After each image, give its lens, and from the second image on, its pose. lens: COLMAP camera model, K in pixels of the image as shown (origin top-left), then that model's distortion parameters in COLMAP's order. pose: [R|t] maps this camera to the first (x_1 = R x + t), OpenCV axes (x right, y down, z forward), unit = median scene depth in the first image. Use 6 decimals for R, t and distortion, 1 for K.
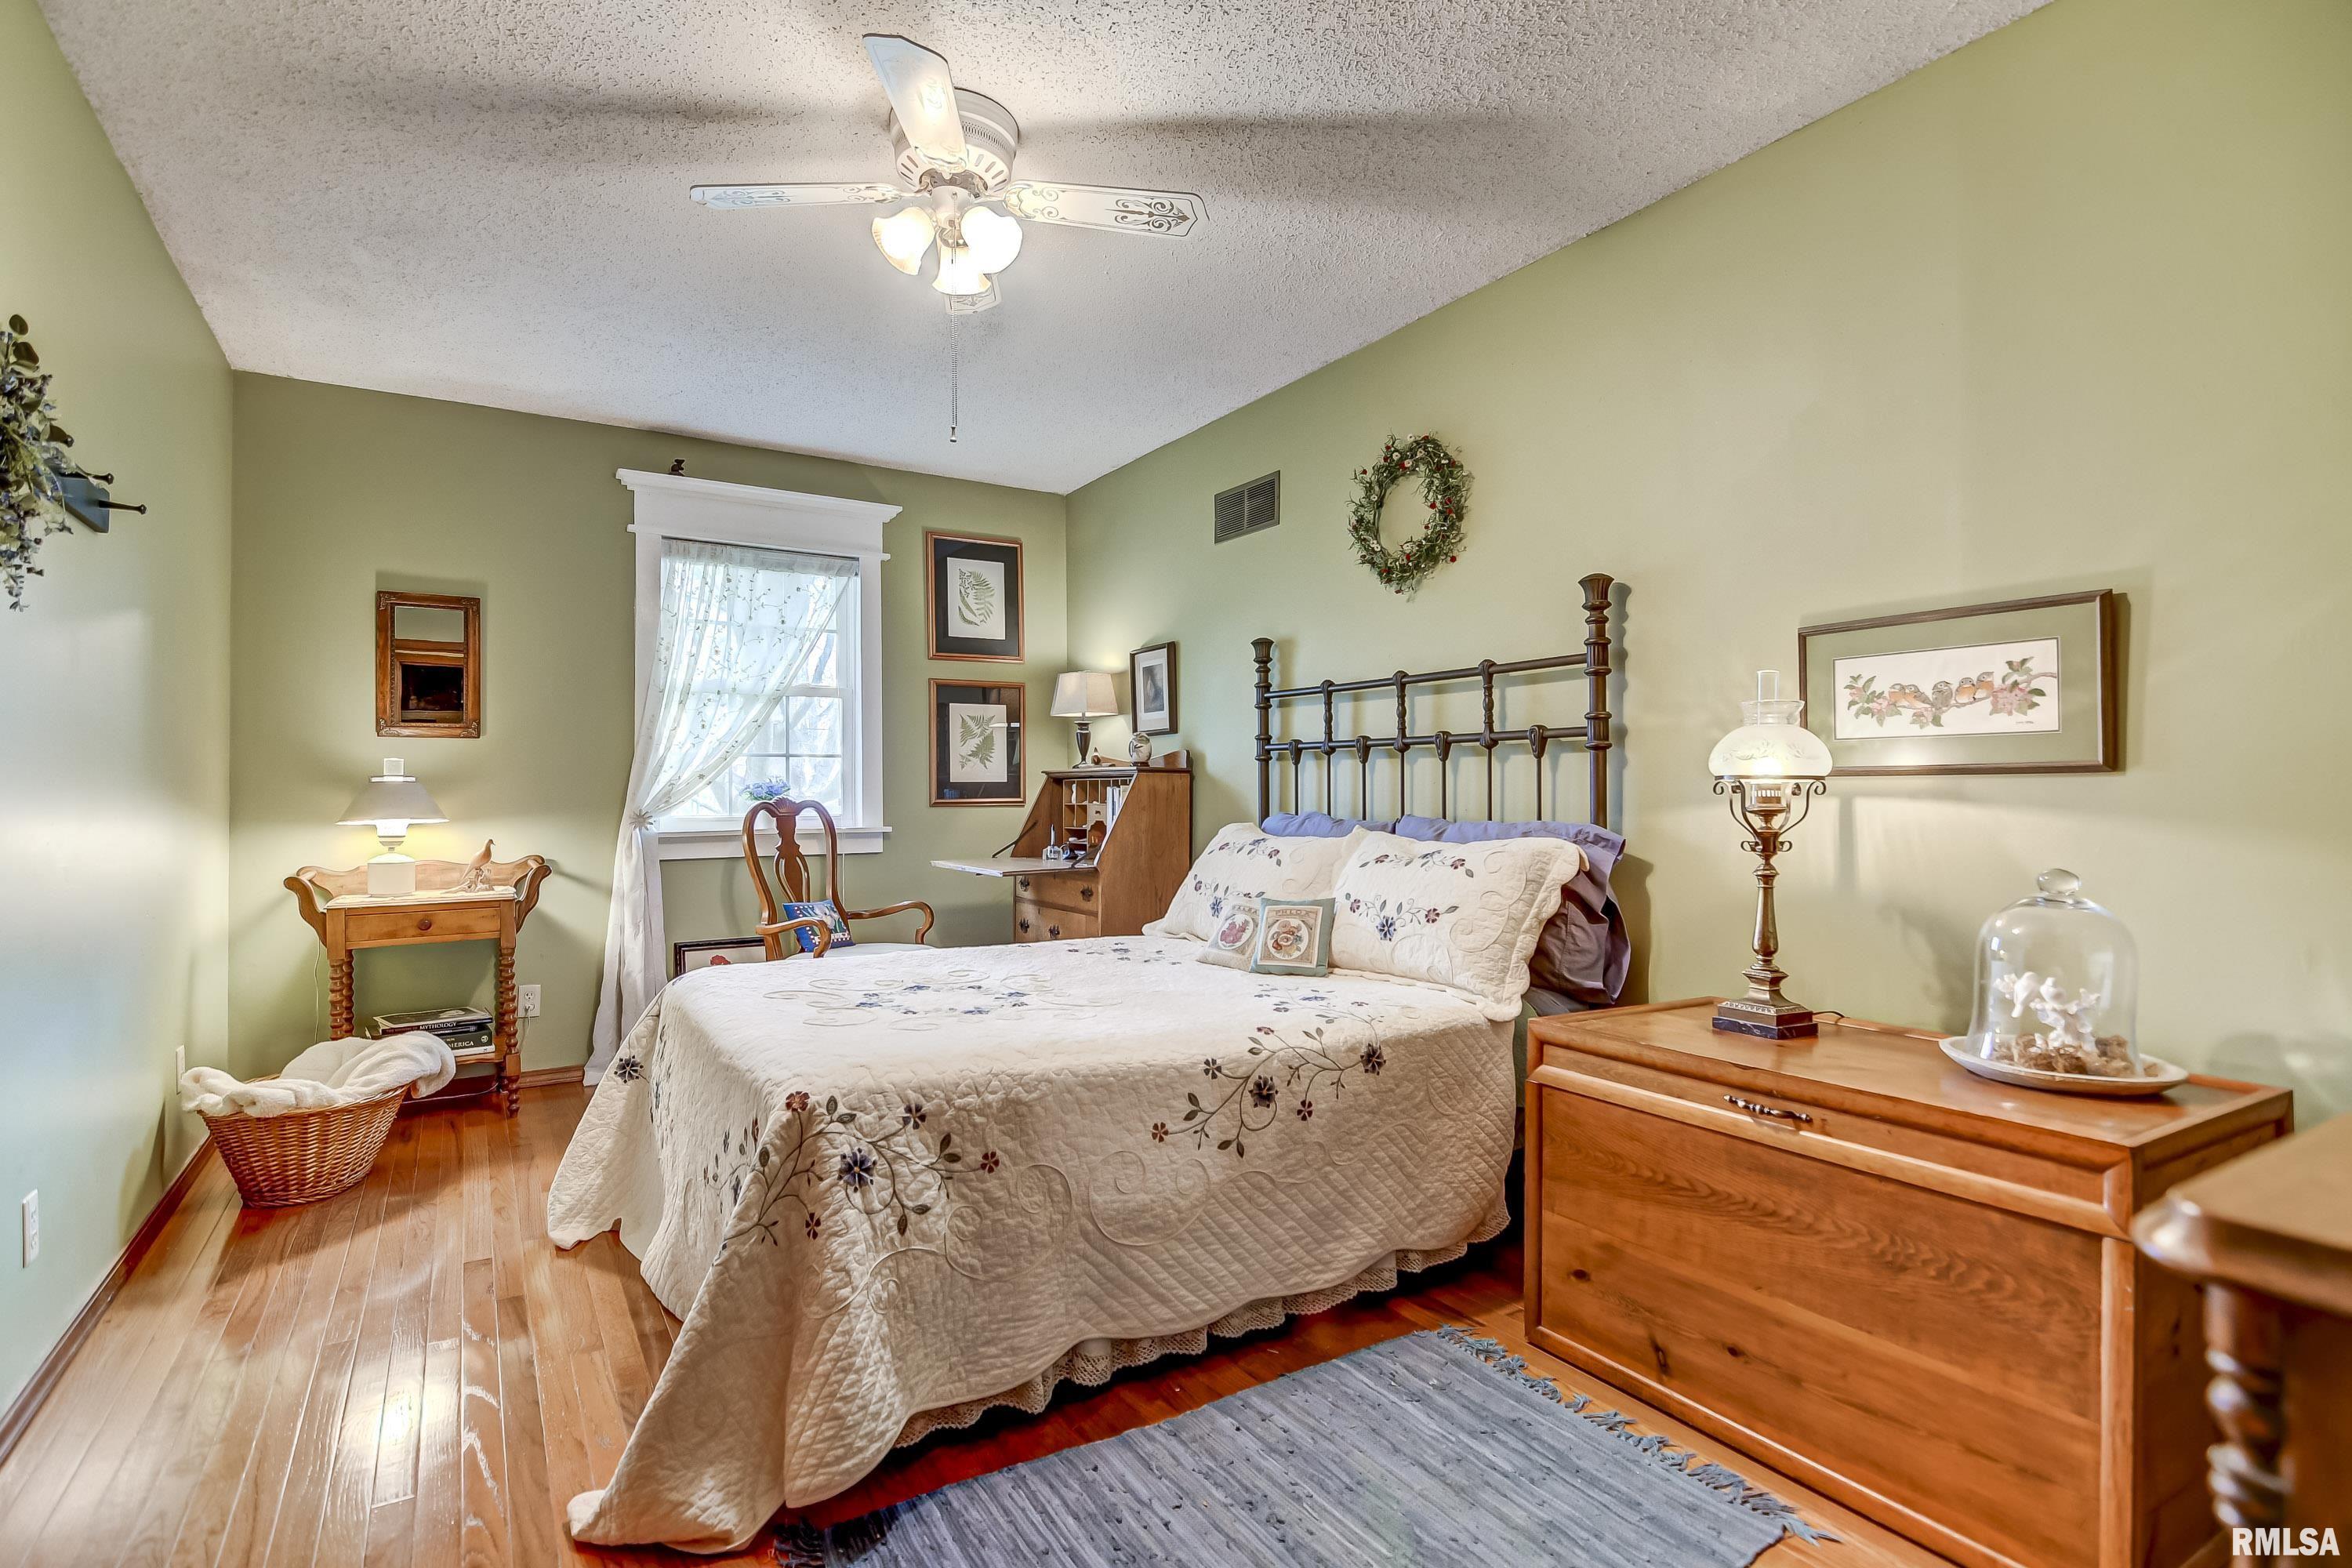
lens RADIAL K [[1134.4, 0, 1162.5], [0, 1134.4, 785.4], [0, 0, 1]] dist [0.010222, -0.011373]
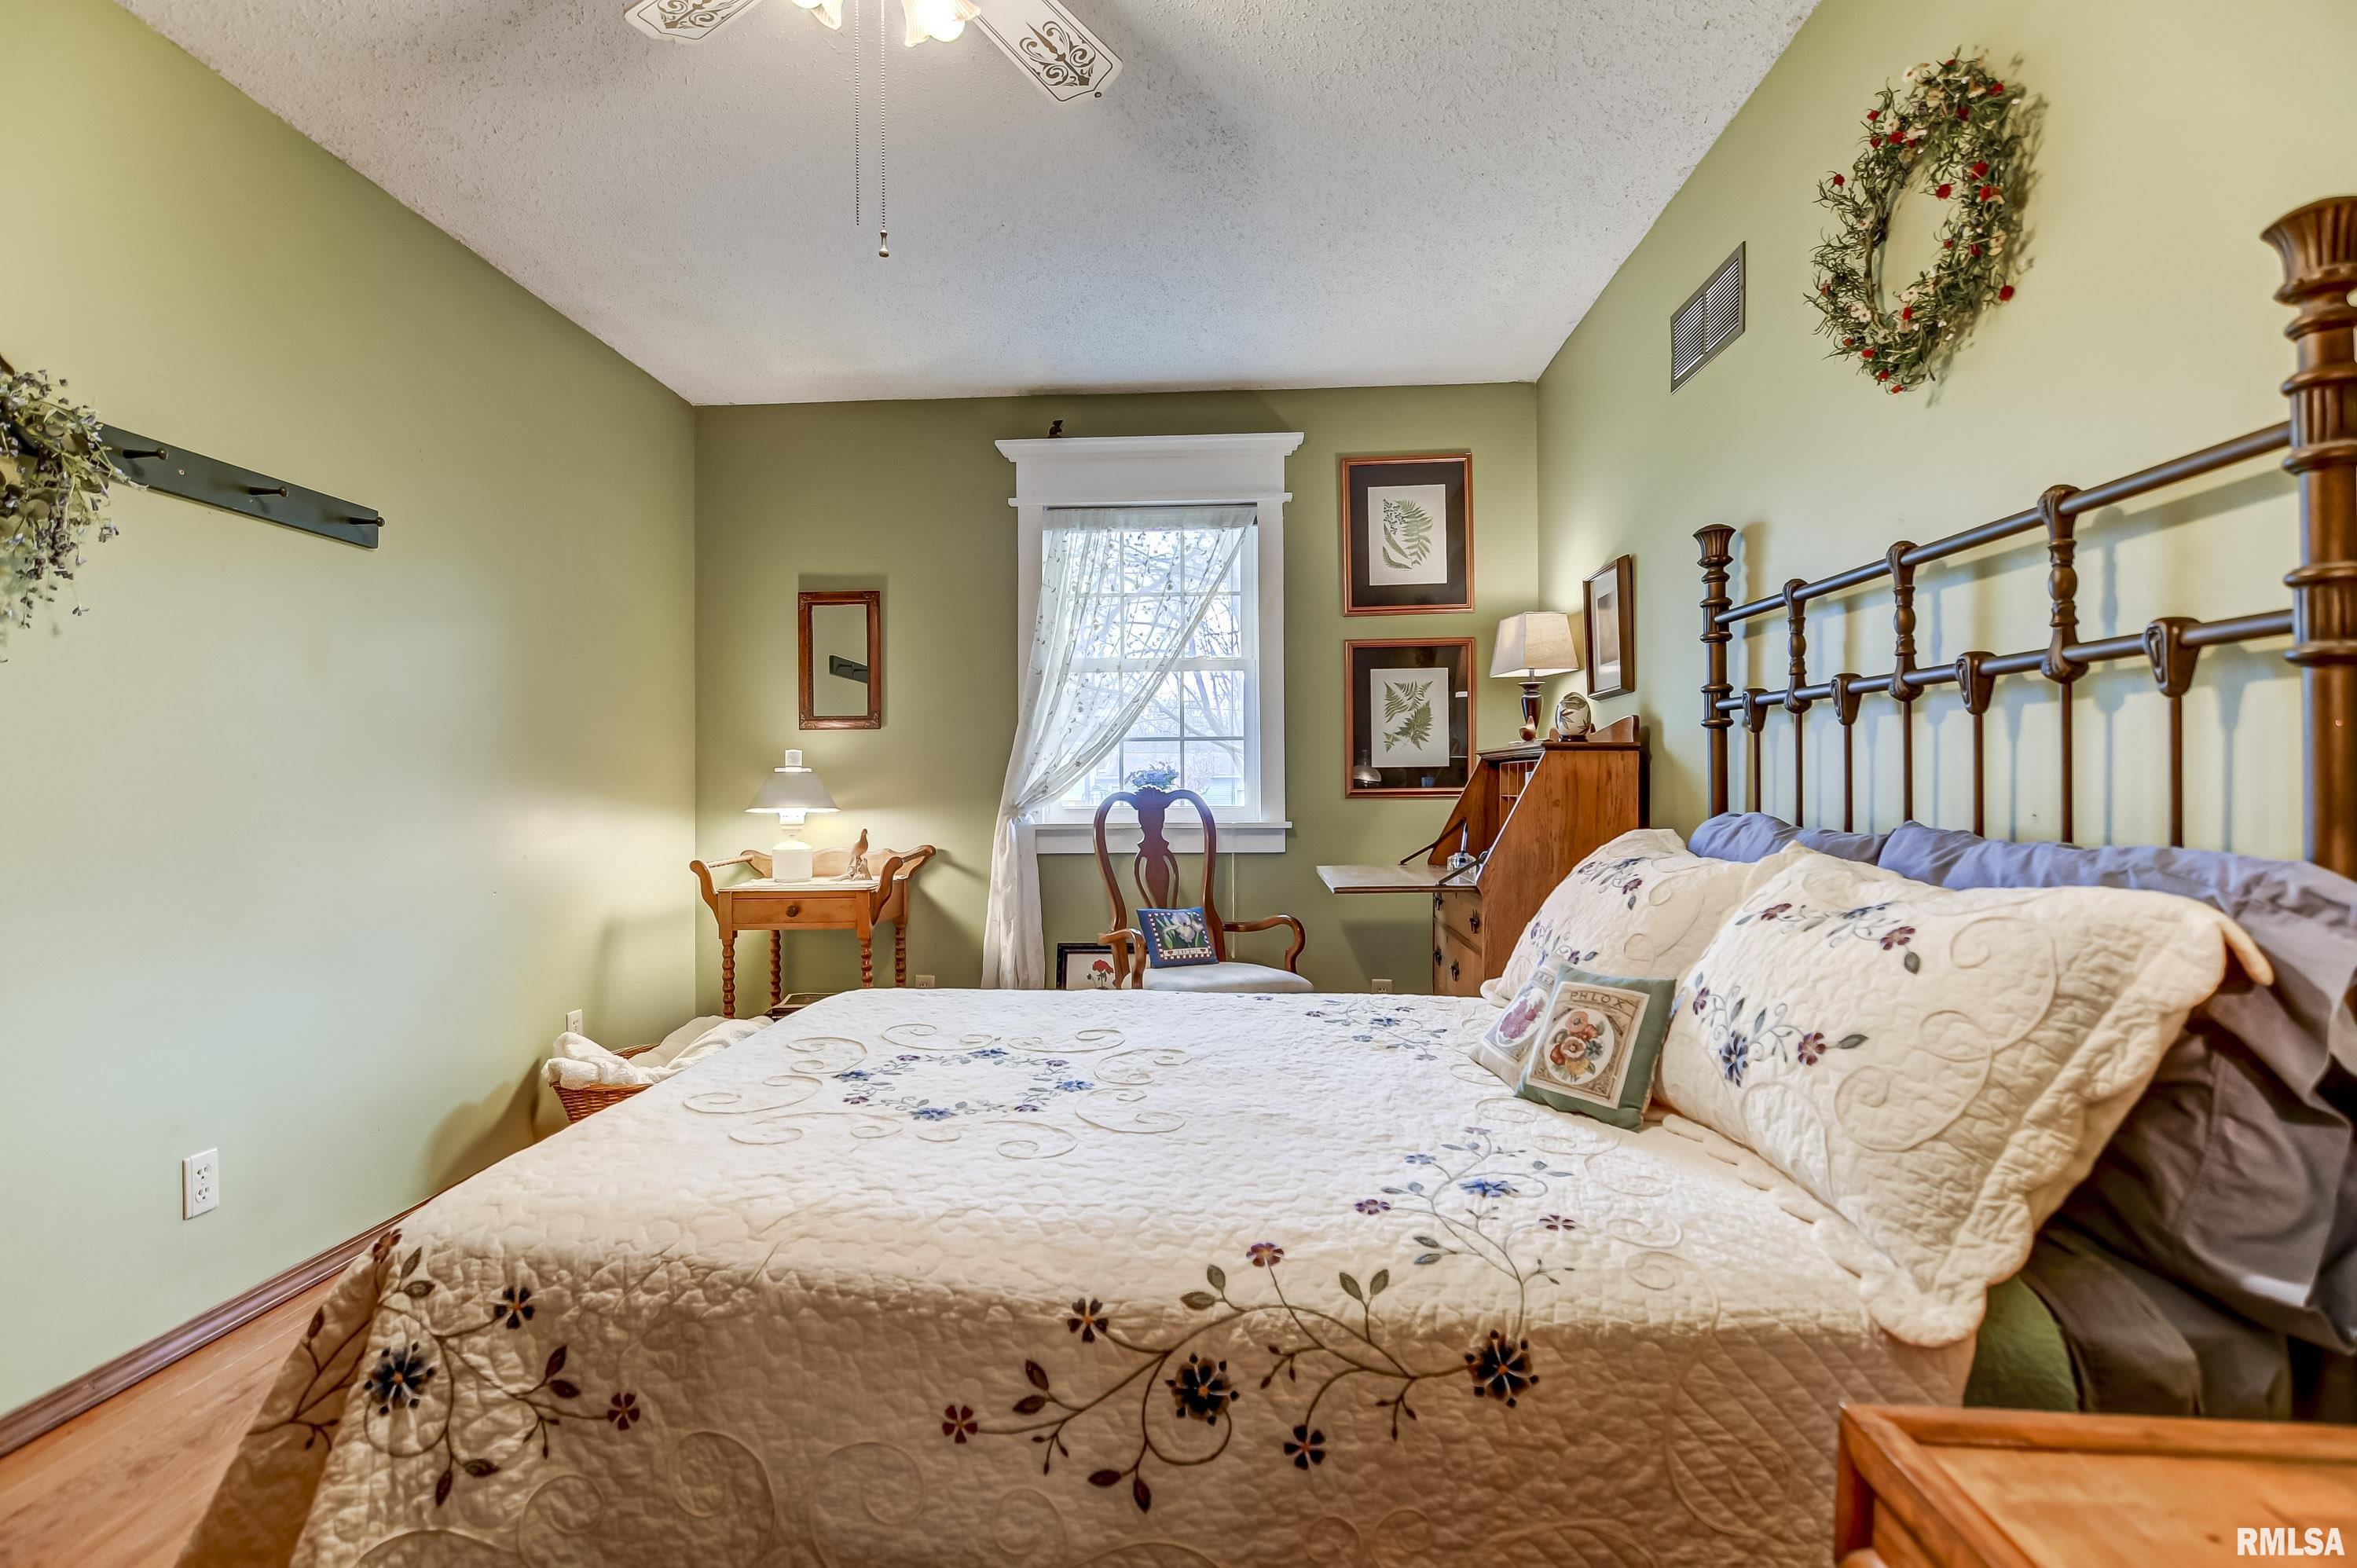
lens RADIAL K [[1136.7, 0, 1165.0], [0, 1136.7, 785.4], [0, 0, 1]] dist [0.010222, -0.011373]
pose [[0.815045, -0.000615, -0.579397, 0.297650], [0.007431, 0.999928, 0.009392, 0.002389], [0.579350, -0.011960, 0.814991, 0.484581]]
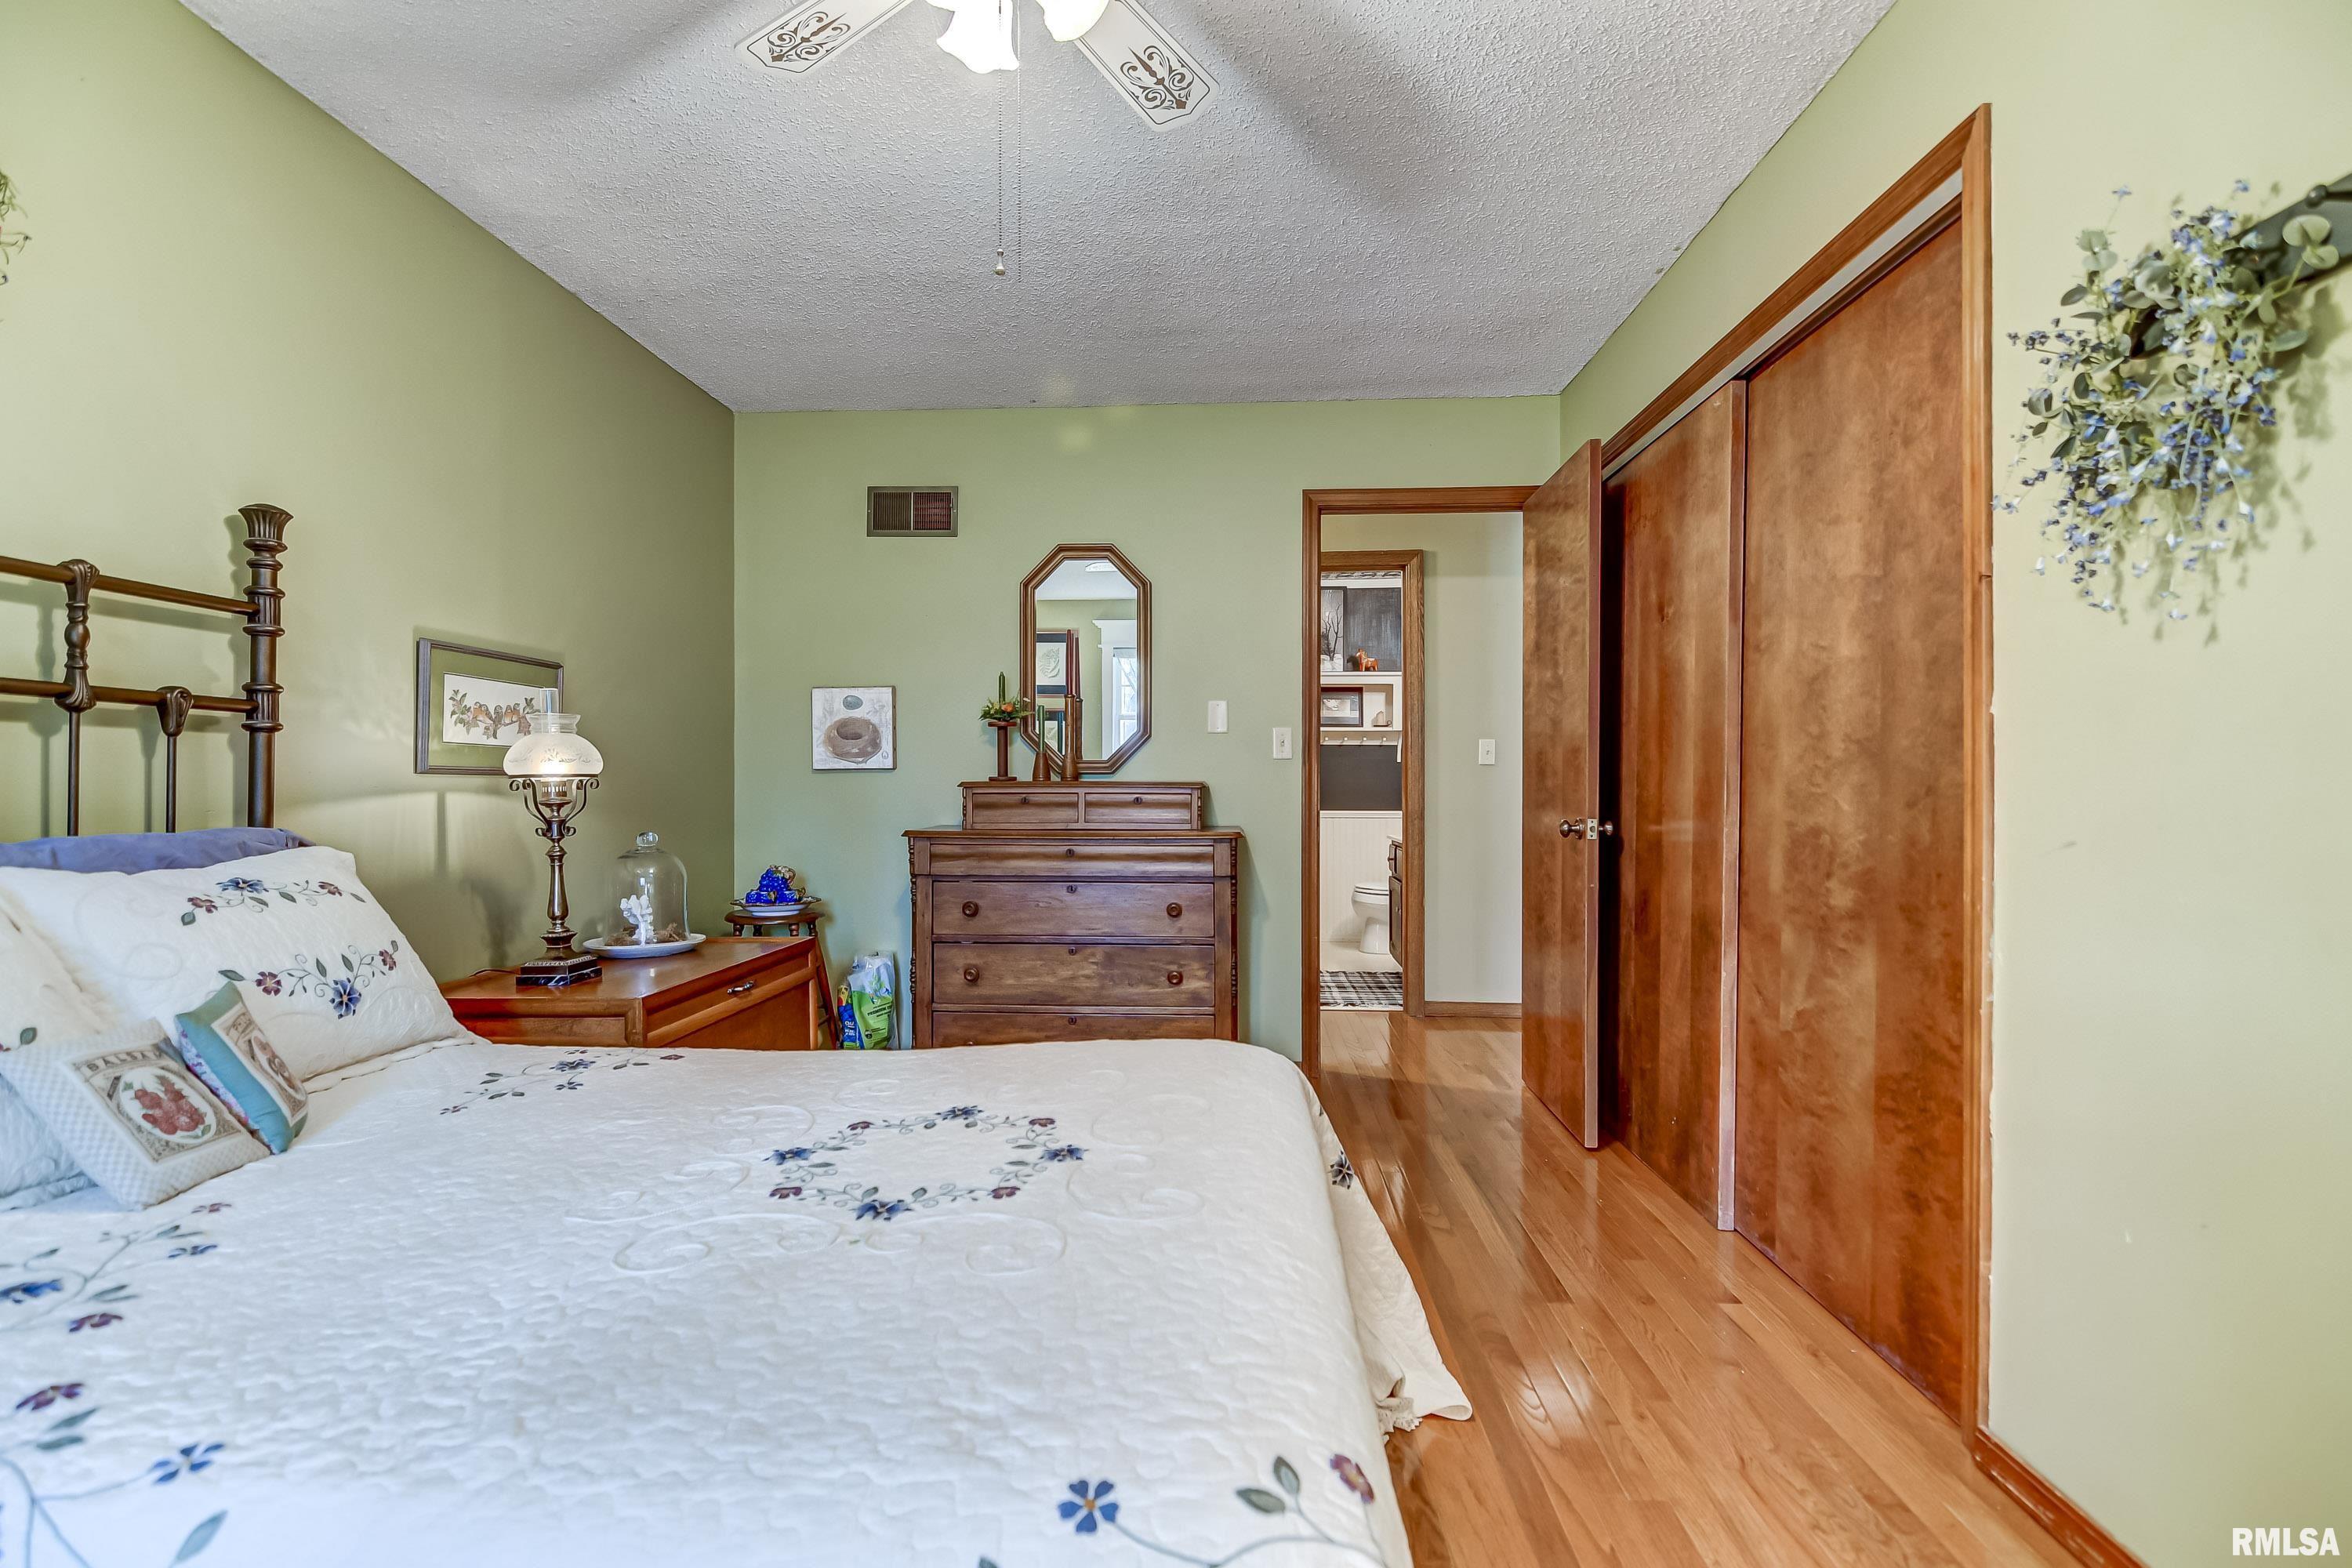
lens RADIAL K [[1119.0, 0, 1158.1], [0, 1119.0, 785.3], [0, 0, 1]] dist [0.008092, -0.009058]
pose [[-0.815992, 0.004696, 0.578045, -0.575957], [-0.001329, 0.999949, -0.010001, 0.012019], [-0.578062, -0.008929, -0.815944, 1.322922]]
